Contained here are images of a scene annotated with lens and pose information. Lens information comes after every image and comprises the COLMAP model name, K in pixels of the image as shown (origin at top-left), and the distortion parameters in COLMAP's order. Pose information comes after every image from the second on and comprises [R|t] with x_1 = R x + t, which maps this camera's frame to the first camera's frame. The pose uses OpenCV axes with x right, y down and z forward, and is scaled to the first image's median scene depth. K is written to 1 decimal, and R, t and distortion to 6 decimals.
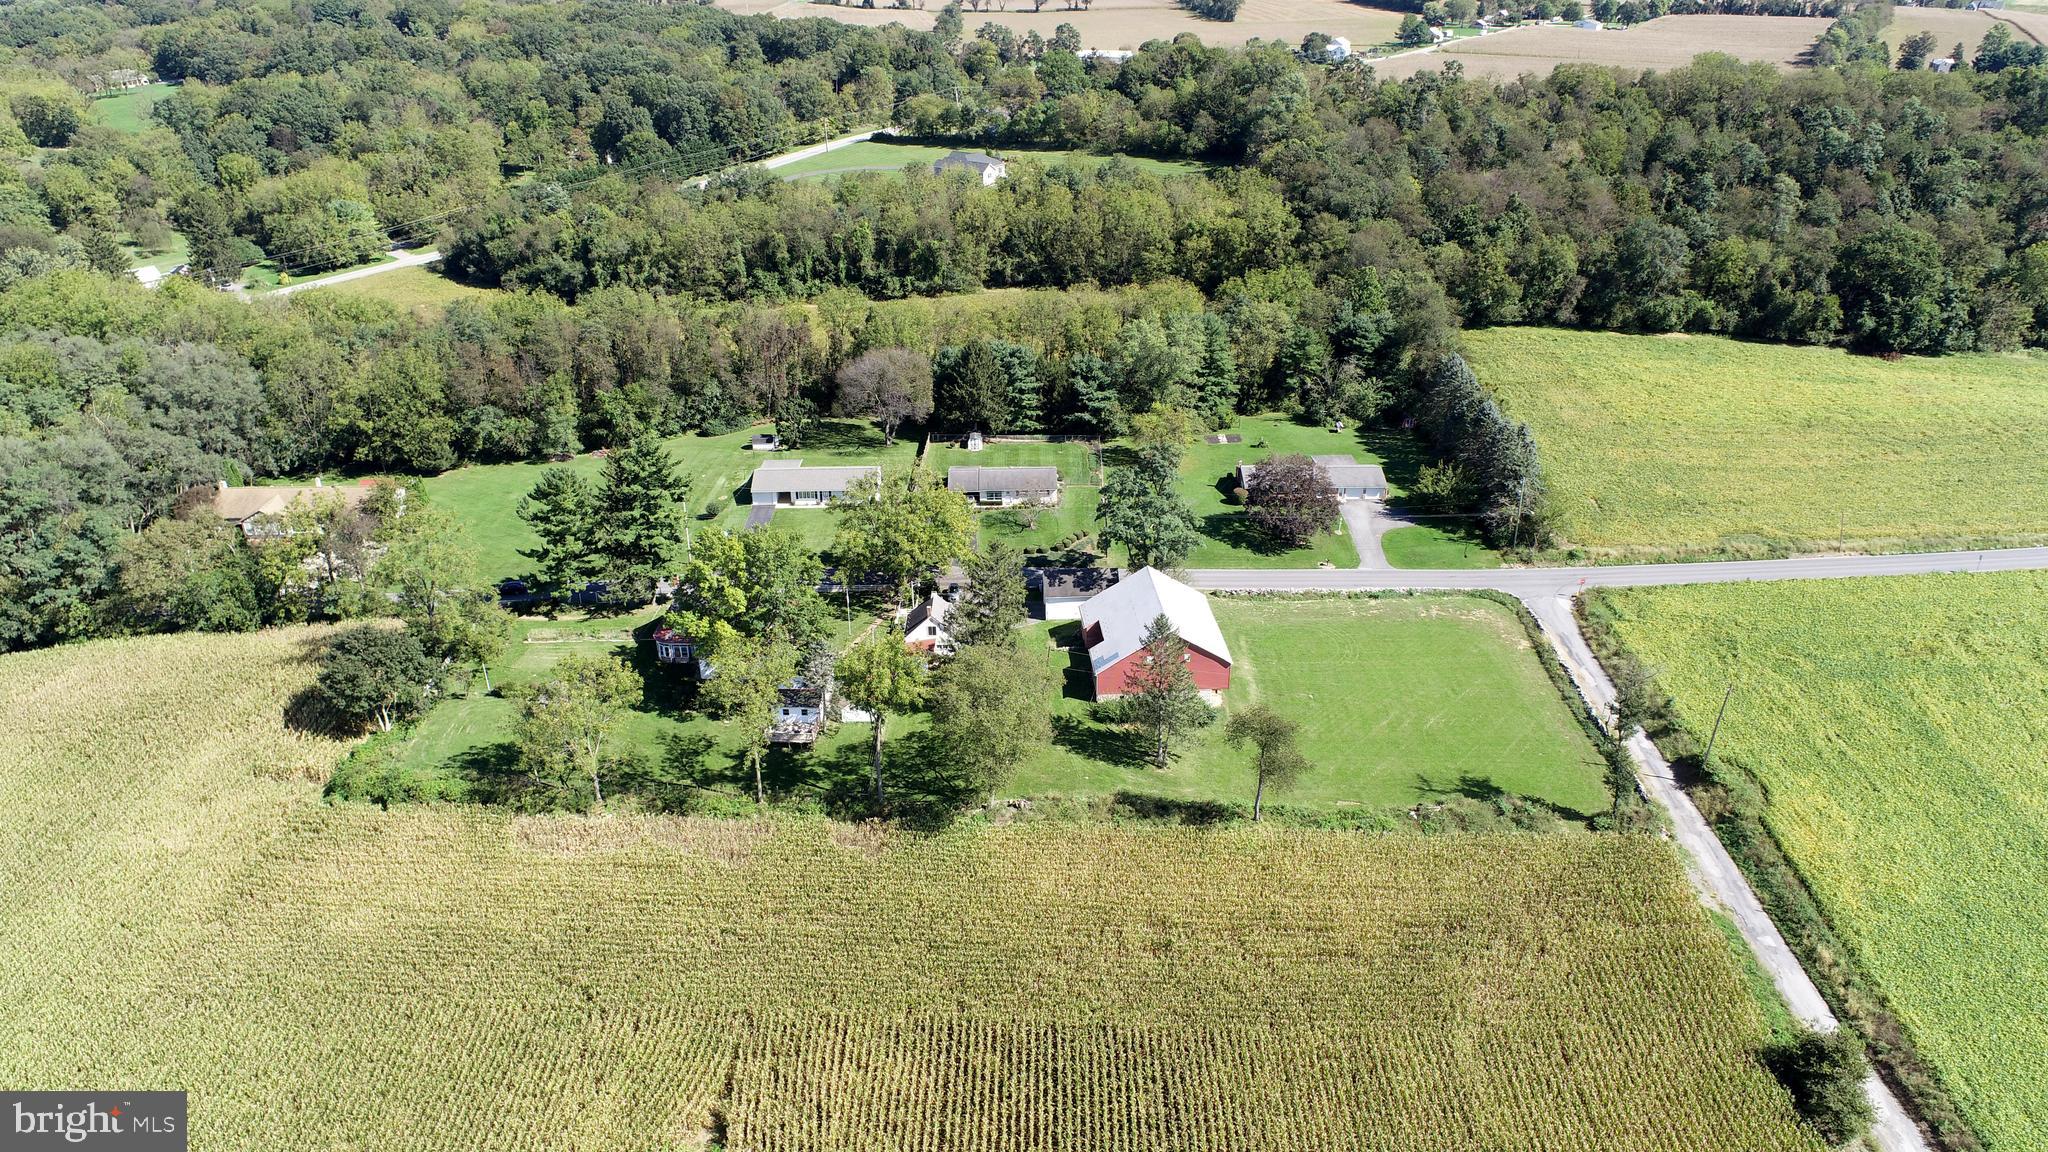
lens RADIAL K [[1370.6, 0, 1024.0], [0, 1370.6, 576.0], [0, 0, 1]] dist [0.027521, -0.000713]
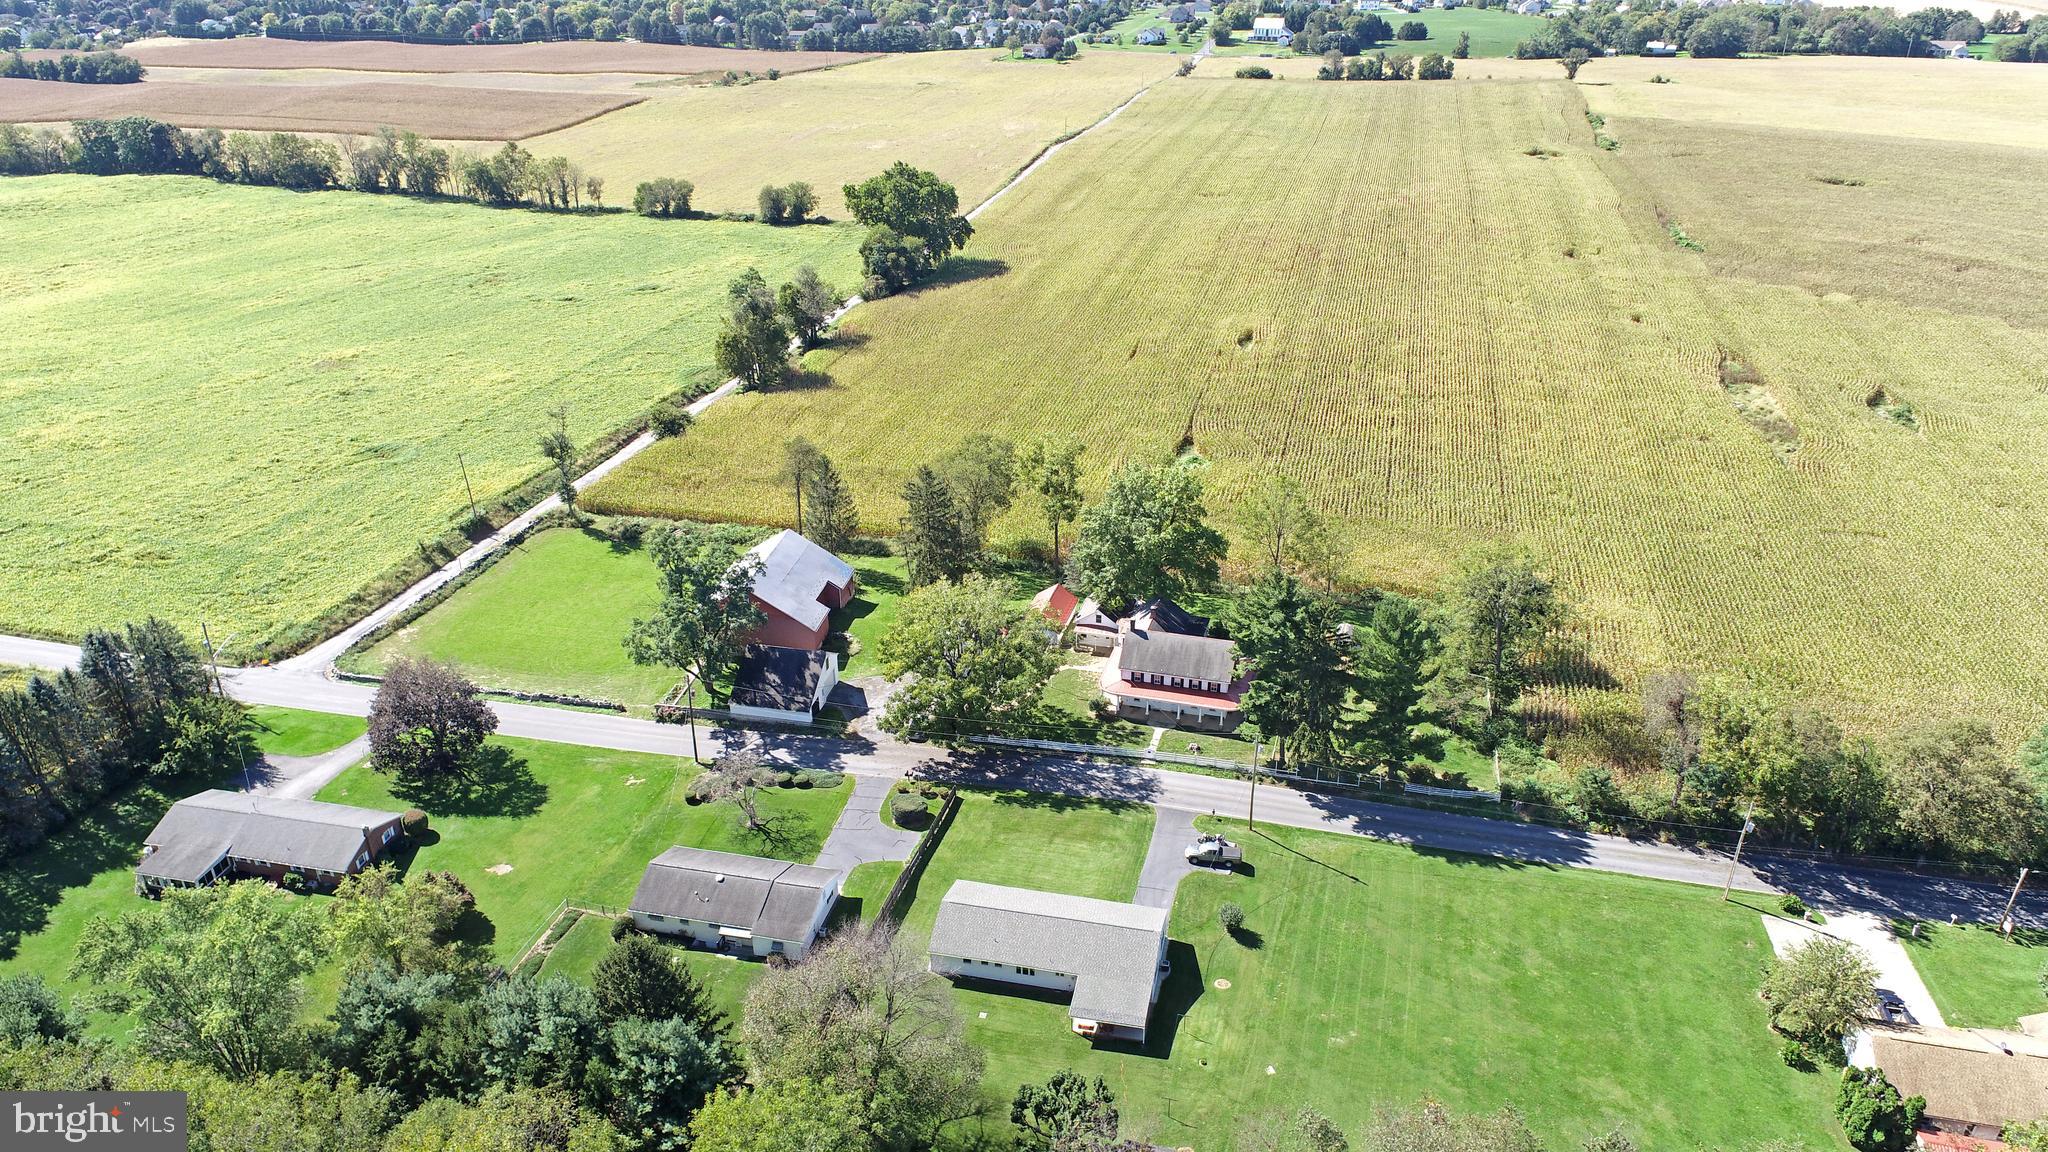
lens RADIAL K [[1370.6, 0, 1024.0], [0, 1370.6, 576.0], [0, 0, 1]] dist [0.027521, -0.000713]
pose [[-0.970725, -0.088121, 0.223446, -0.338912], [0.126555, 0.603030, 0.787616, -0.799448], [-0.204150, 0.792837, -0.574224, 1.618150]]
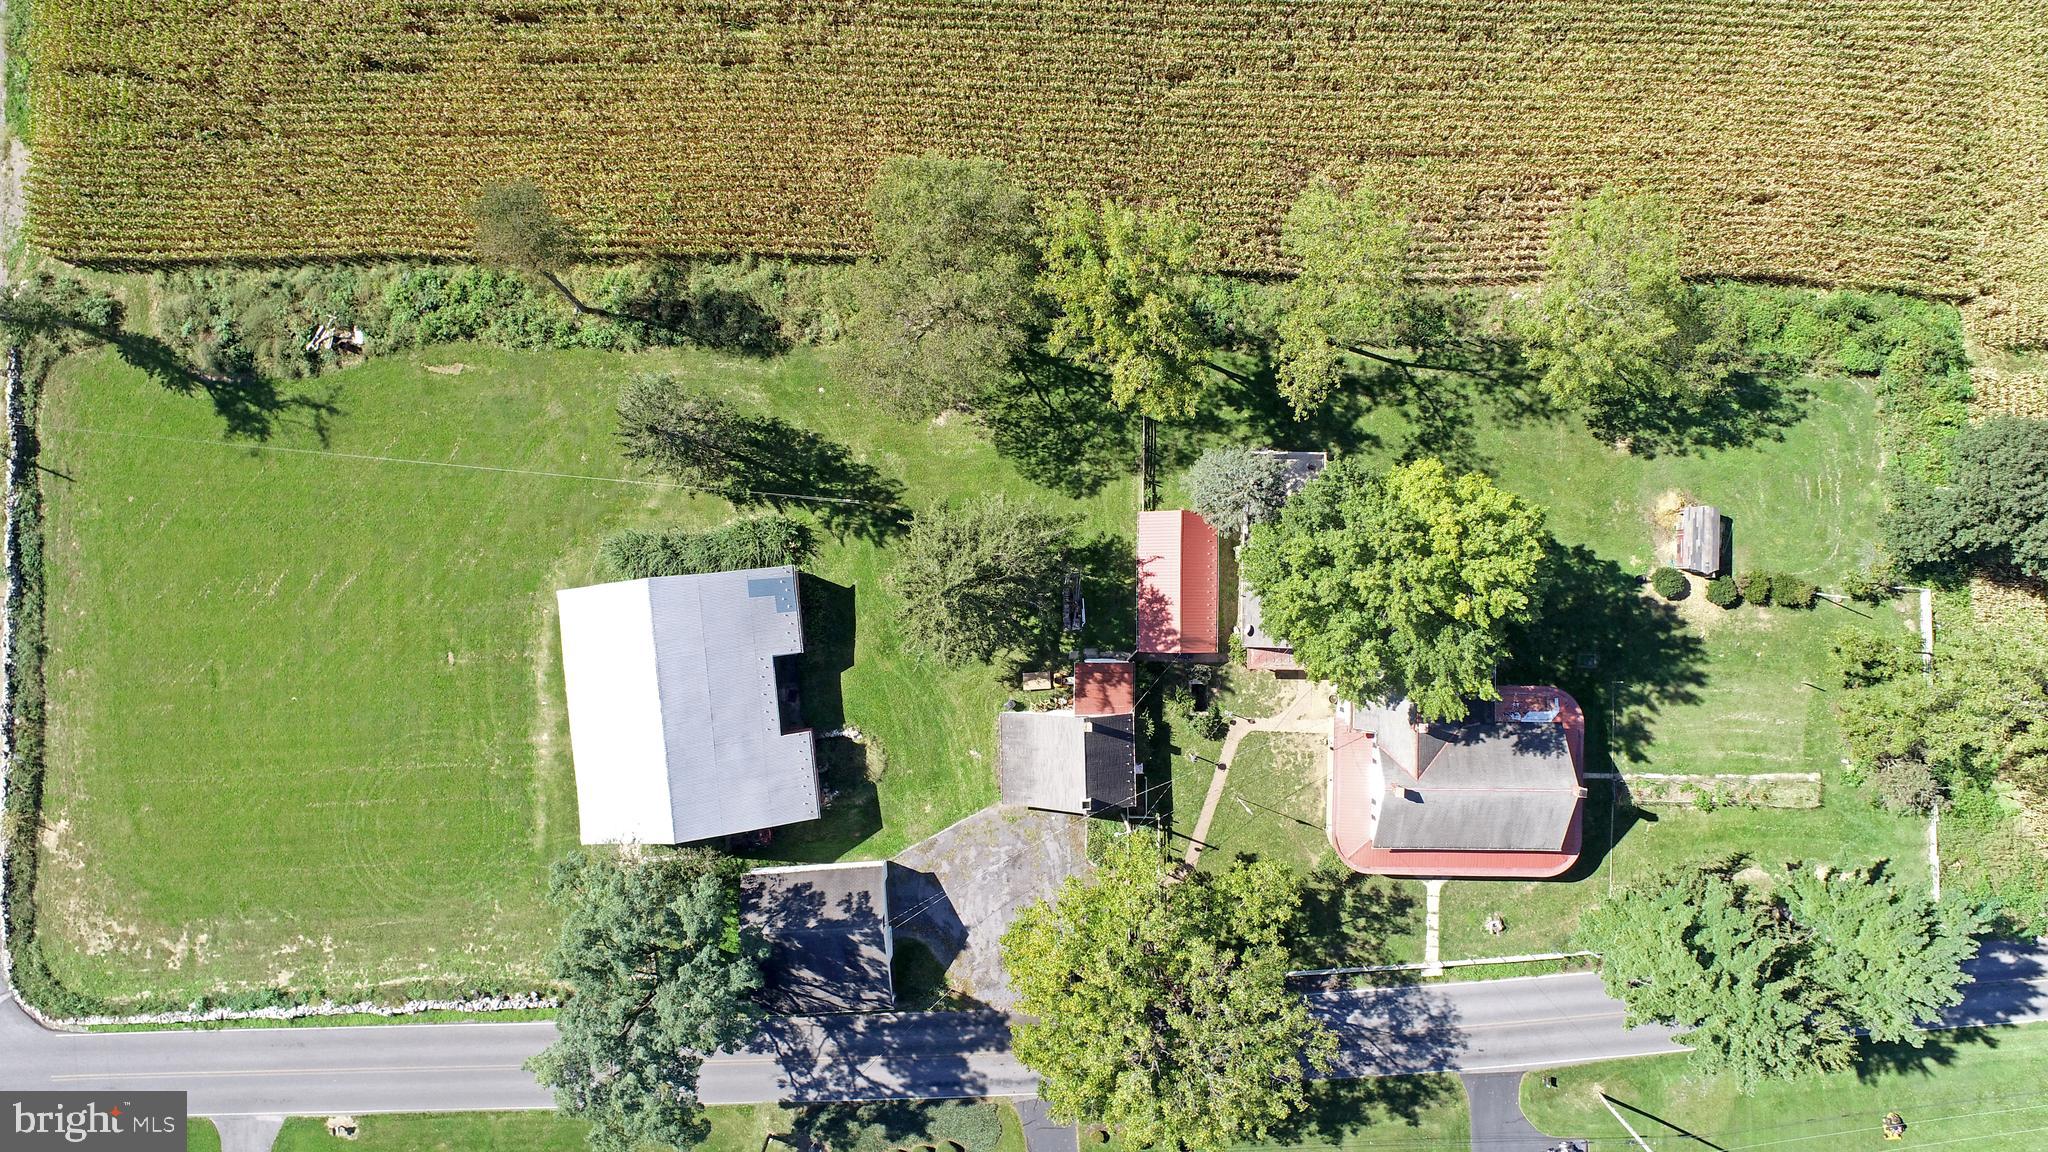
lens RADIAL K [[1370.6, 0, 1024.0], [0, 1370.6, 576.0], [0, 0, 1]] dist [0.027521, -0.000713]
pose [[-0.999263, 0.023543, 0.030331, -0.066264], [0.016657, -0.445949, 0.894903, -0.456971], [0.034594, 0.894749, 0.445228, 0.732033]]
